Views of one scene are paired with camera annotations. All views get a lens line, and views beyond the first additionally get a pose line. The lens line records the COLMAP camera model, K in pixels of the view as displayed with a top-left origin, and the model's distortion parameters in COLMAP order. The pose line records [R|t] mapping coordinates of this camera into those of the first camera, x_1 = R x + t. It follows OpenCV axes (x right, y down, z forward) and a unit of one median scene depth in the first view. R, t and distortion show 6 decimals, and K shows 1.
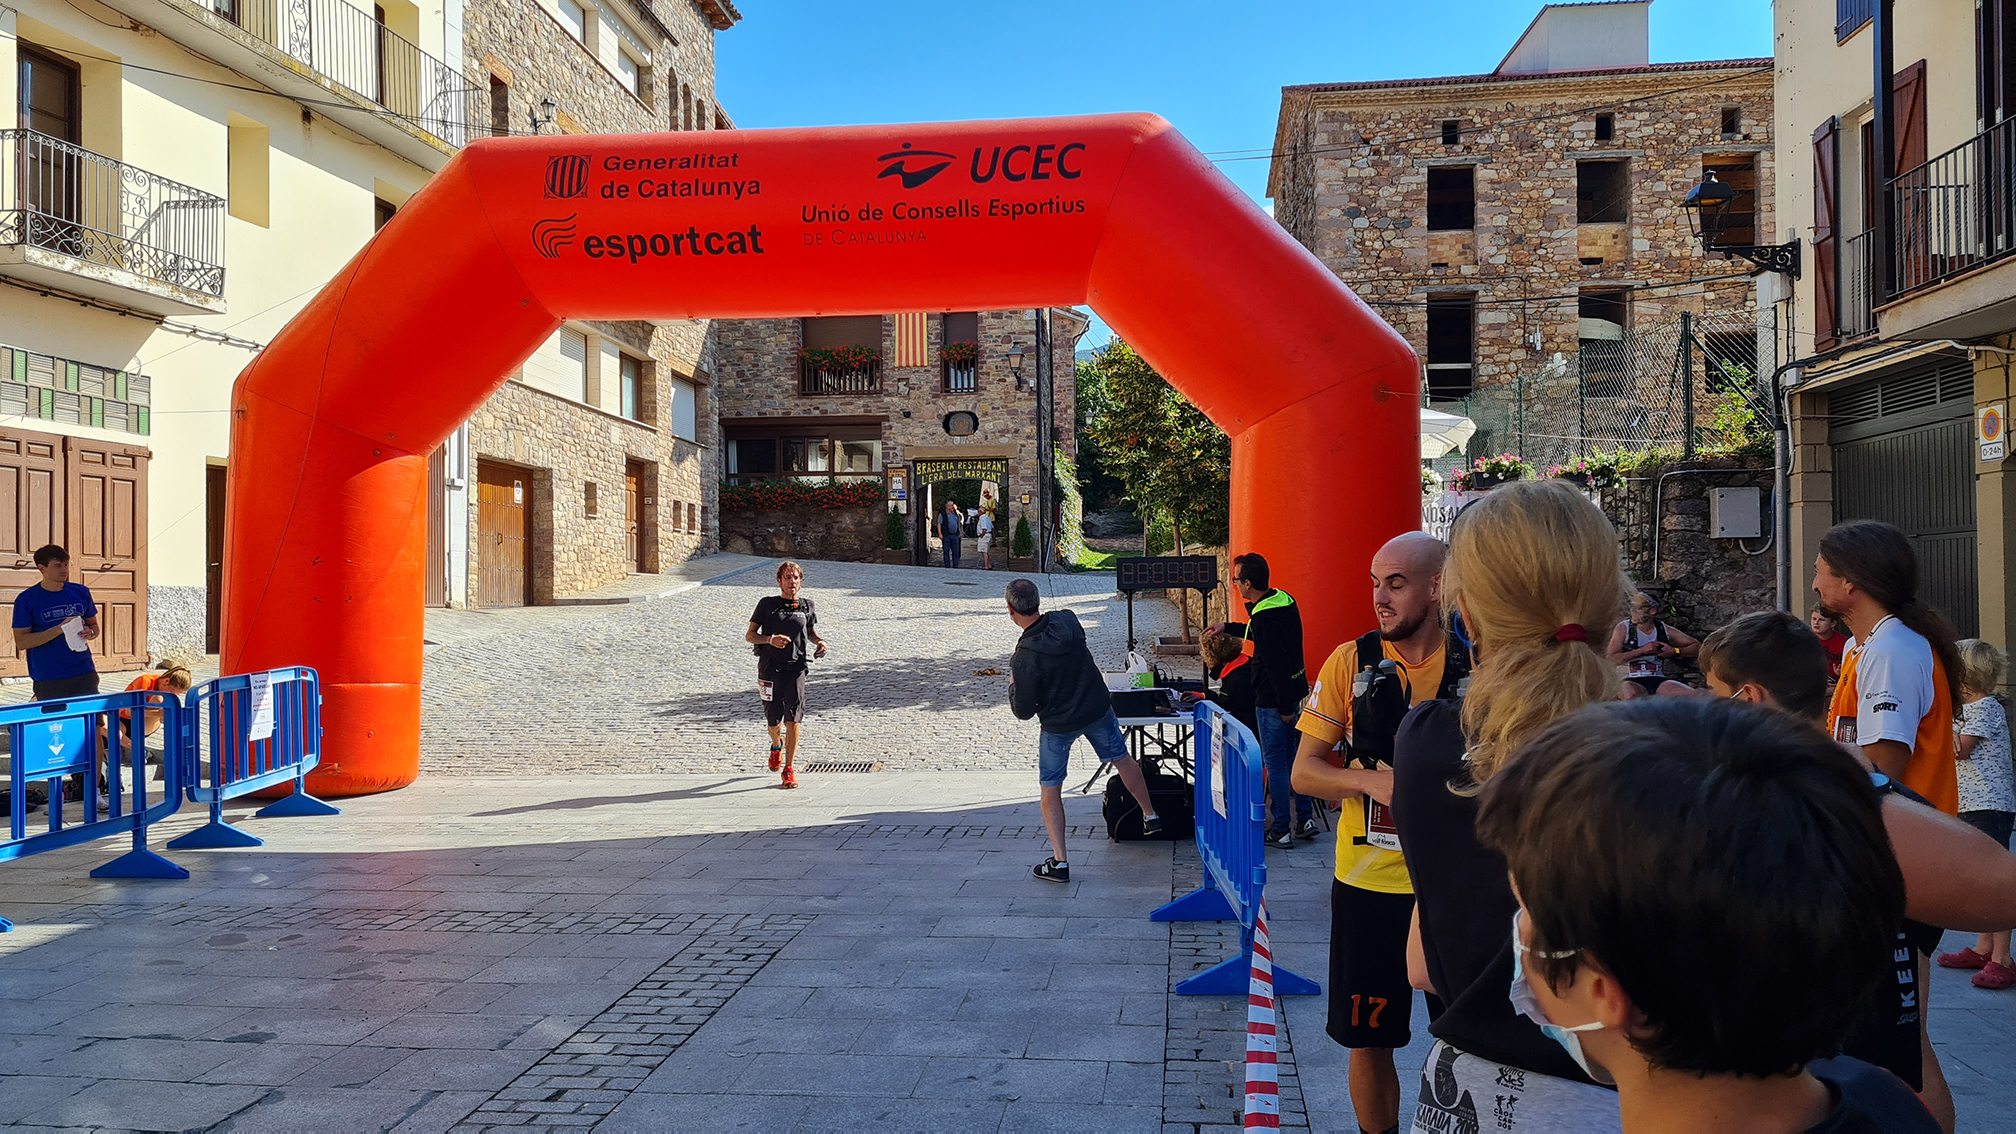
lens RADIAL K [[1513.8, 0, 1013.1], [0, 1513.8, 584.1], [0, 0, 1]] dist [0.065578, -0.053324]
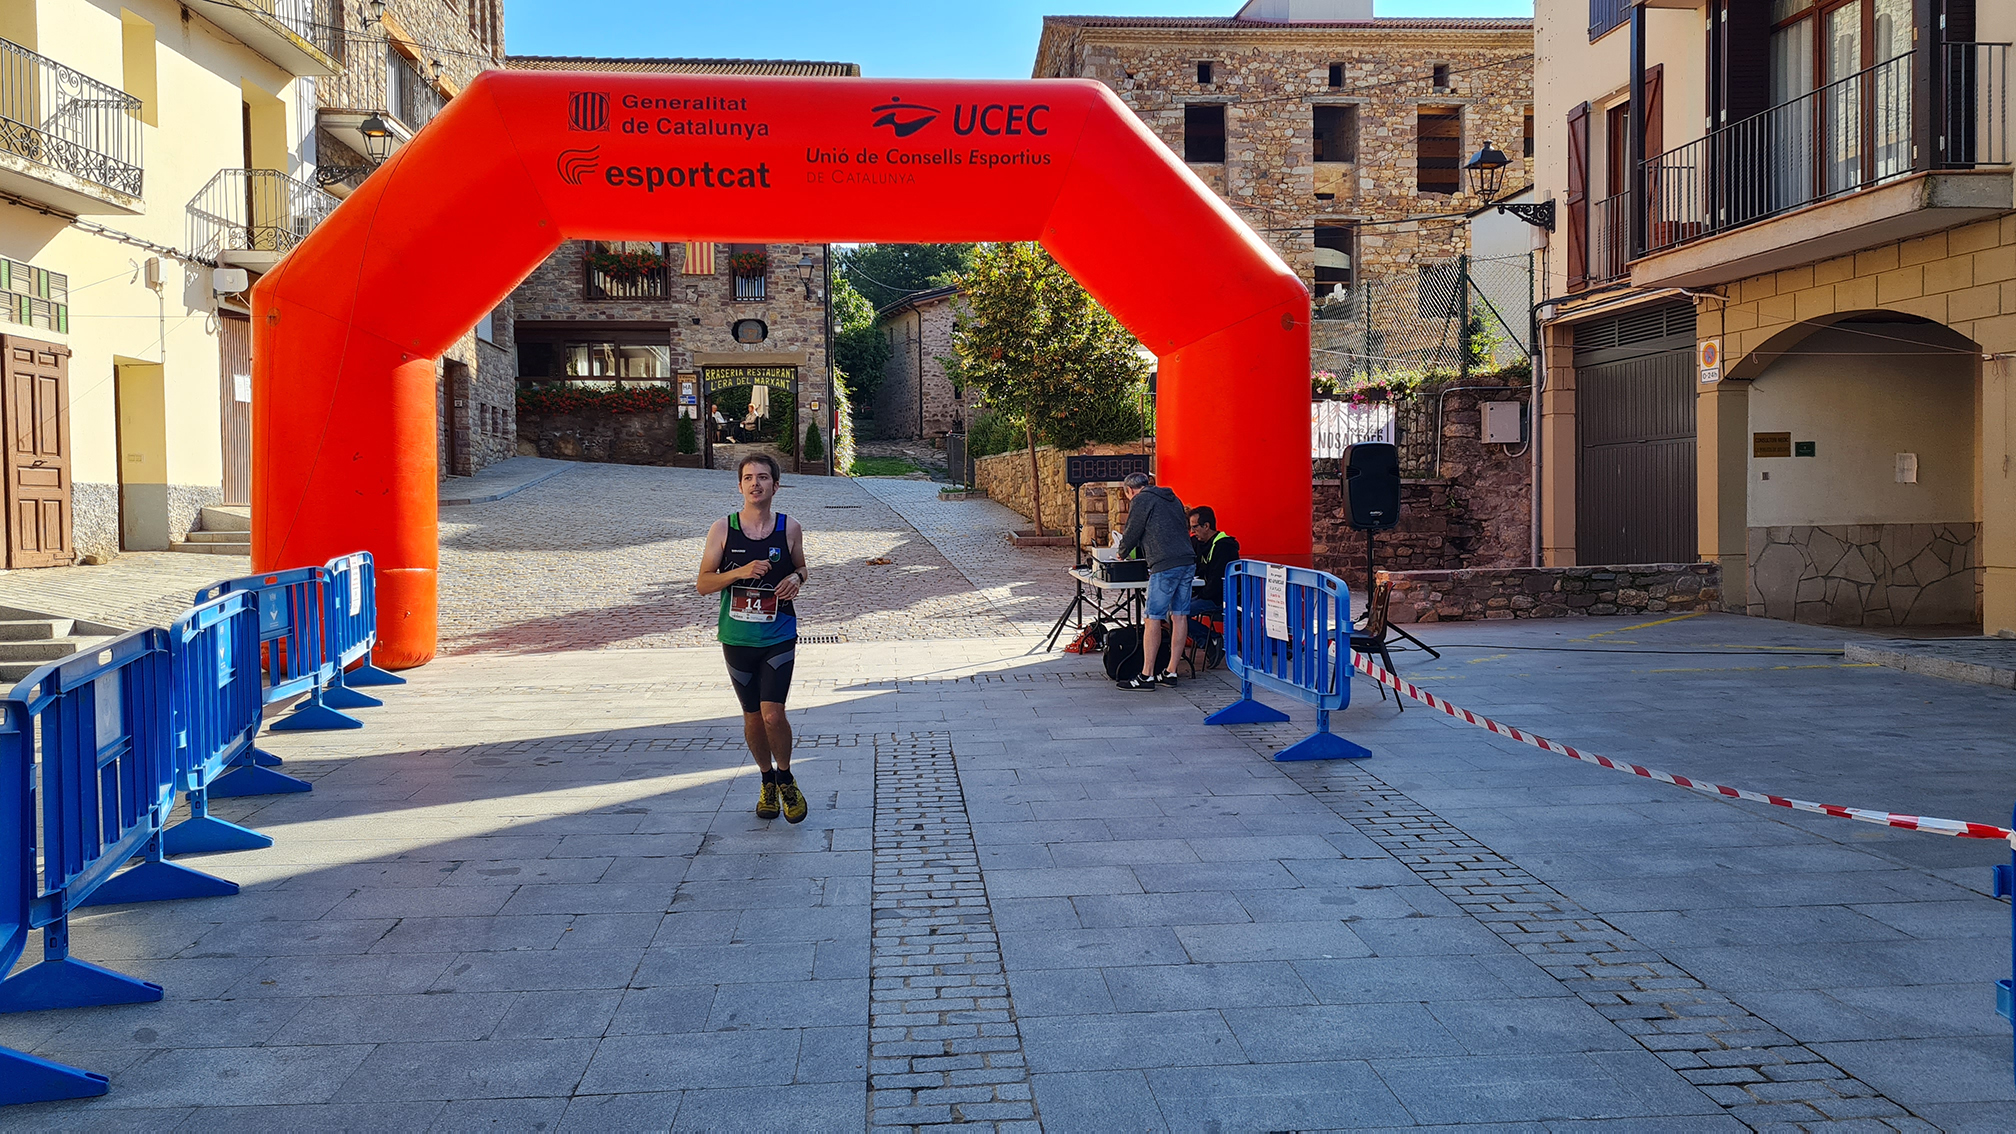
lens RADIAL K [[1514.5, 0, 1015.7], [0, 1514.5, 554.2], [0, 0, 1]] dist [0.062409, -0.050500]
pose [[0.979857, -0.010542, 0.199423, -0.082560], [0.002420, 0.999159, 0.040925, 0.004263], [-0.199687, -0.039618, 0.979059, -0.064409]]
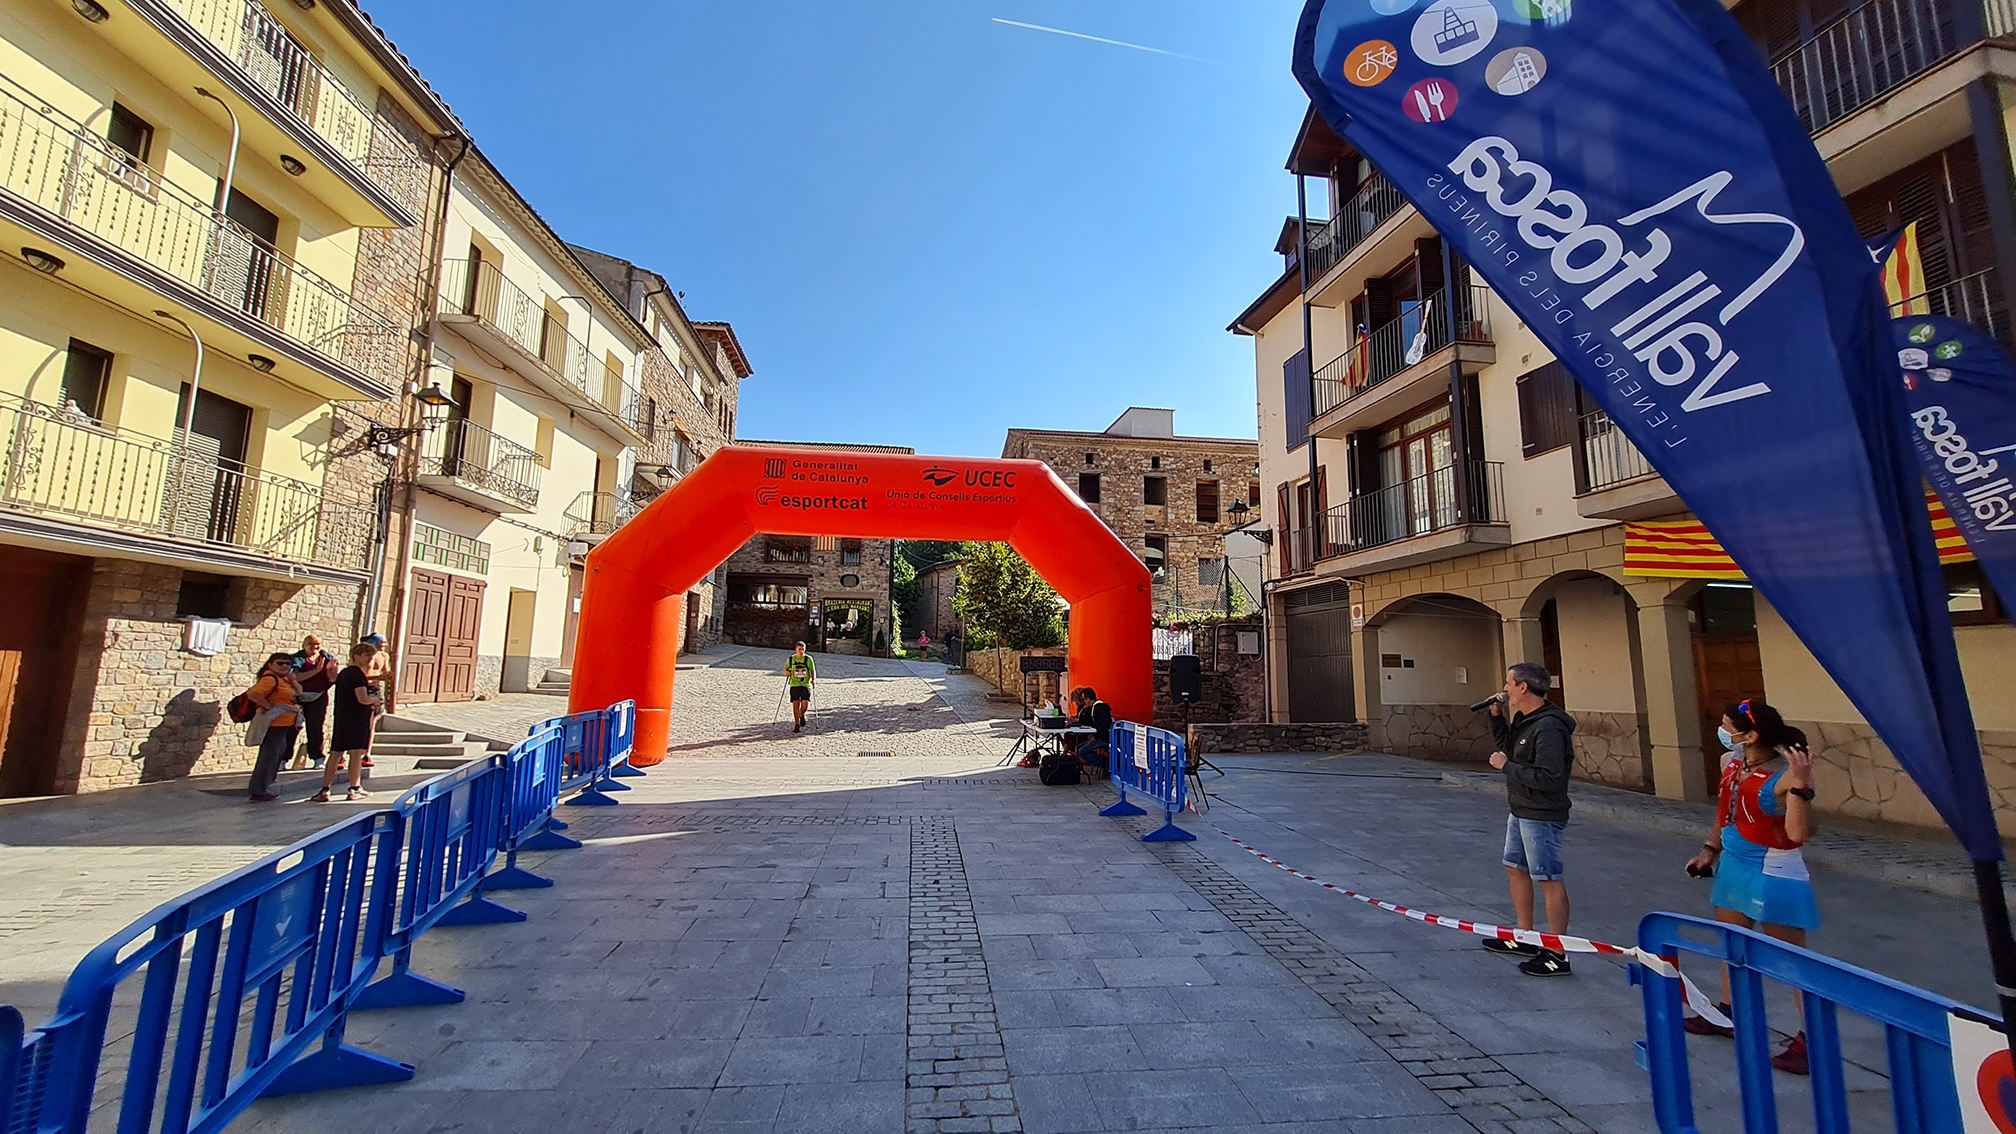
lens RADIAL K [[793.4, 0, 1006.9], [0, 793.4, 563.4], [0, 0, 1]] dist [0.002136, 0.000224]
pose [[0.973579, 0.054852, 0.221666, -0.083608], [-0.026215, 0.991151, -0.130126, -0.000231], [-0.226843, 0.120877, 0.966401, -0.047981]]
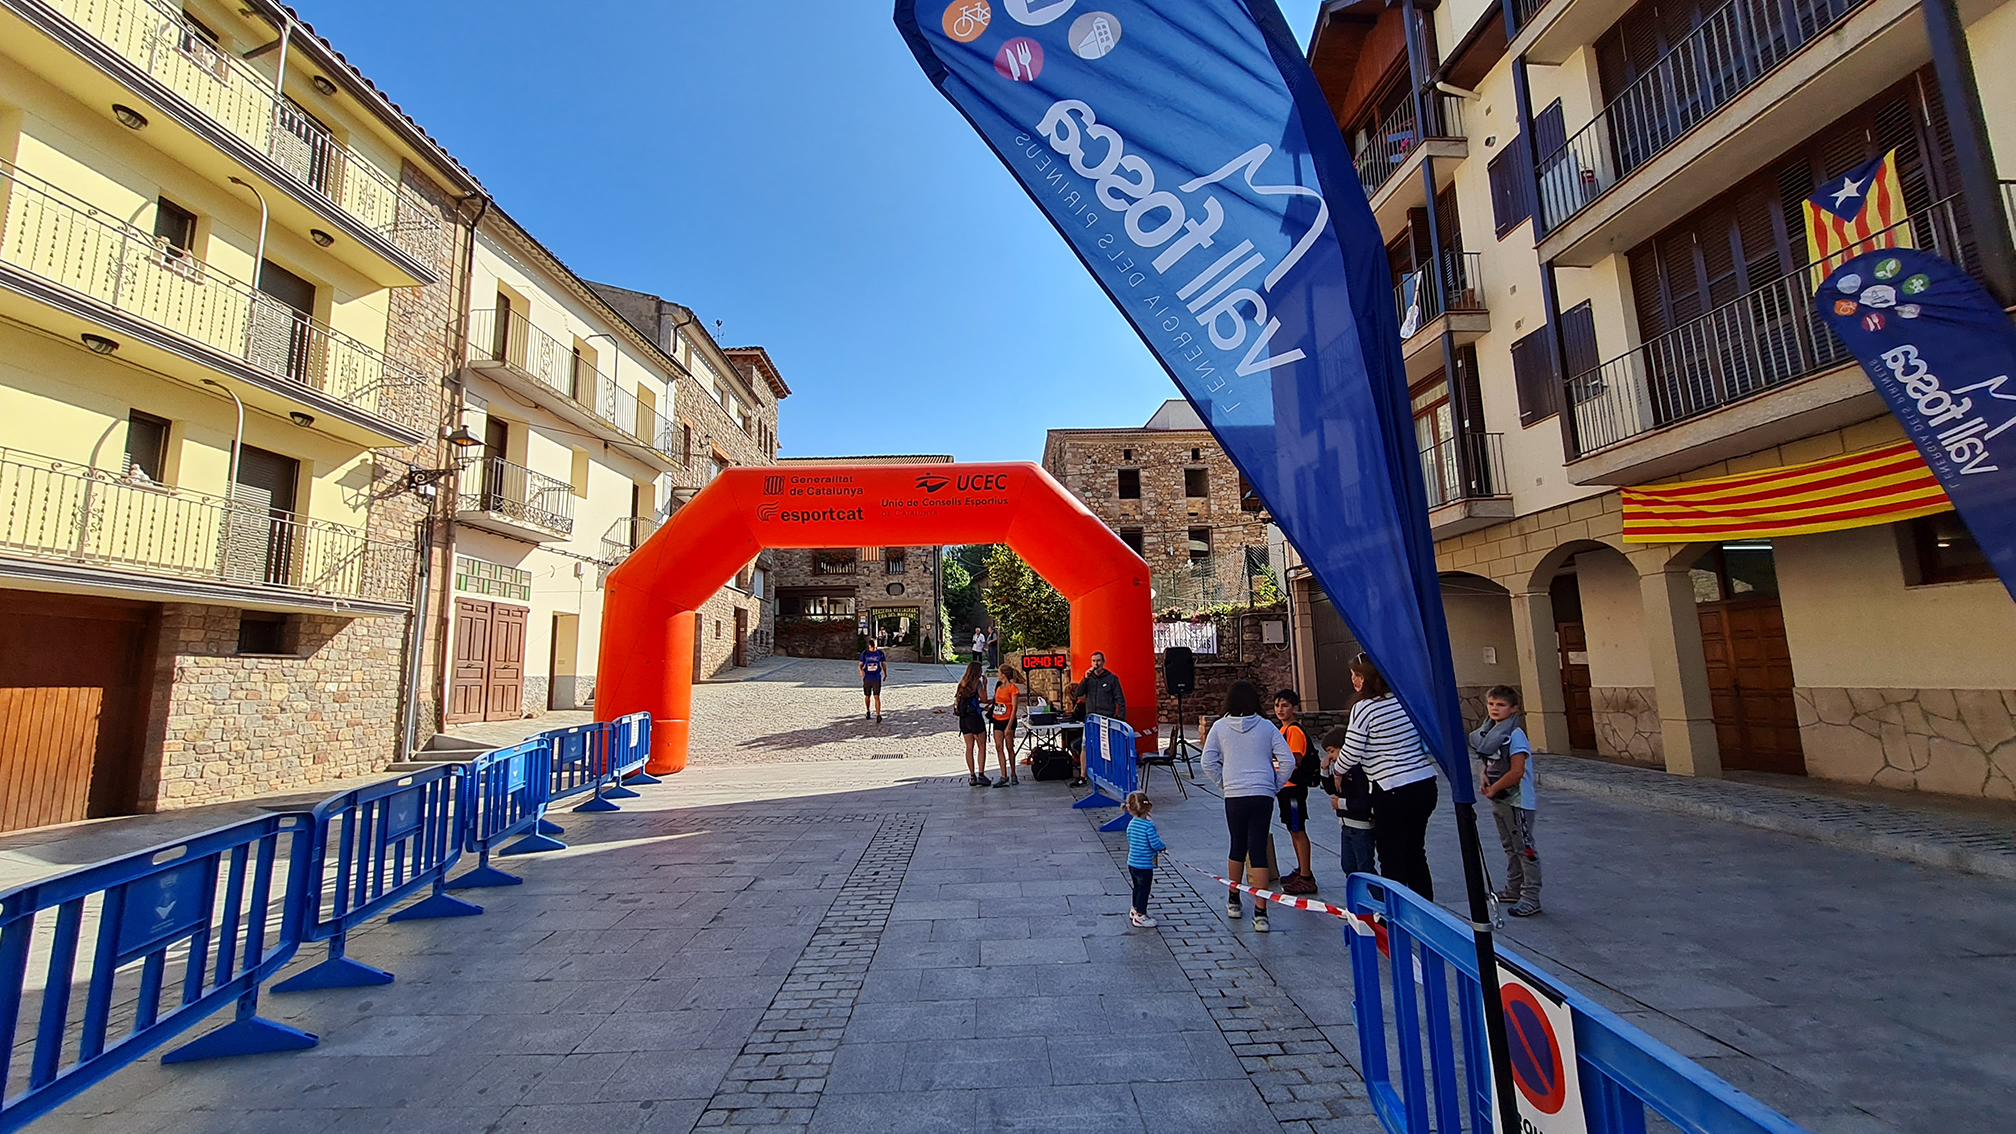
lens RADIAL K [[793.3, 0, 1005.7], [0, 793.3, 563.3], [0, 0, 1]] dist [0.002331, -0.000188]
pose [[0.990414, 0.003157, 0.138095, -0.045669], [0.015329, 0.991051, -0.132597, 0.001198], [-0.137278, 0.133443, 0.981503, -0.062090]]
